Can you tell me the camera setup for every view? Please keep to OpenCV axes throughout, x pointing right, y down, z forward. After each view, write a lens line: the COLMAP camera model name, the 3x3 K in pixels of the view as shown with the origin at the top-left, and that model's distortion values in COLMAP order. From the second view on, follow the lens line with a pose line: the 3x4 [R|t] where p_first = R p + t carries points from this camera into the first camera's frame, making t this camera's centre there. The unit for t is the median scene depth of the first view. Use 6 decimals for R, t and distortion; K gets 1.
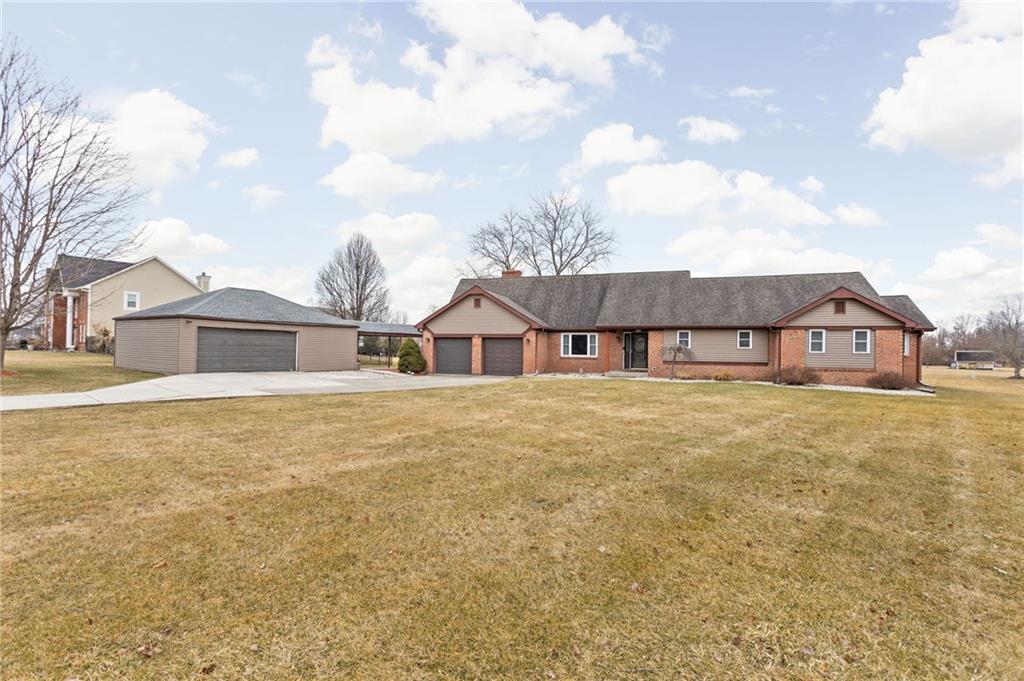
lens RADIAL K [[465.3, 0, 512.0], [0, 465.3, 340.5], [0, 0, 1]] dist [0.000947, 0.000228]
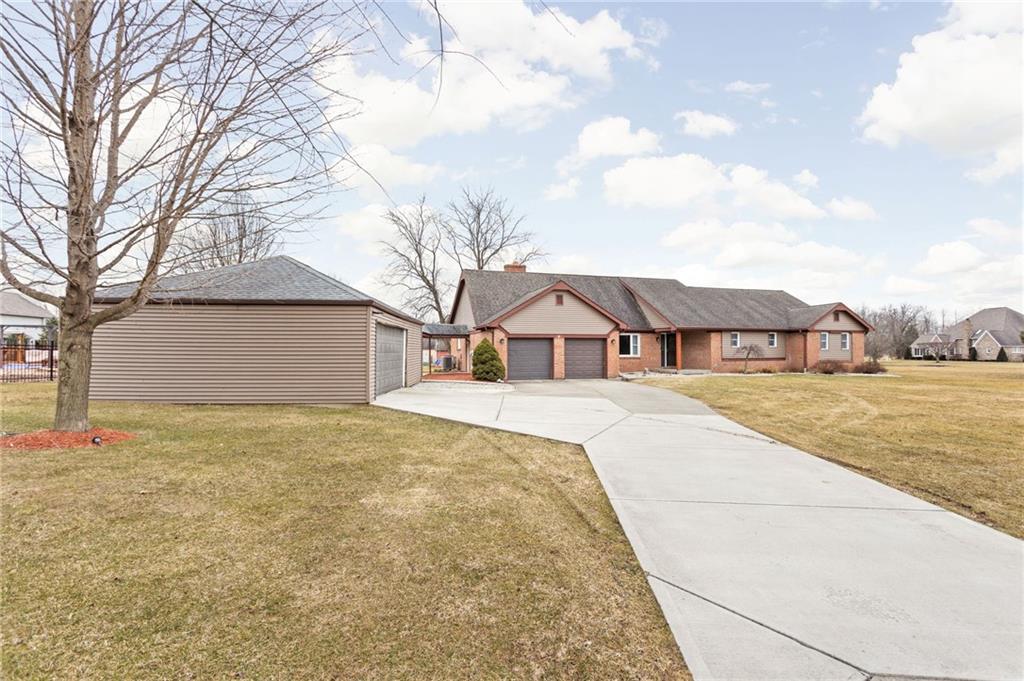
lens RADIAL K [[465.3, 0, 512.0], [0, 465.3, 340.5], [0, 0, 1]] dist [0.000947, 0.000228]
pose [[0.811701, -0.003524, 0.584062, -0.681946], [0.000785, 0.999987, 0.004943, -0.005989], [-0.584072, -0.003554, 0.811694, 0.324631]]
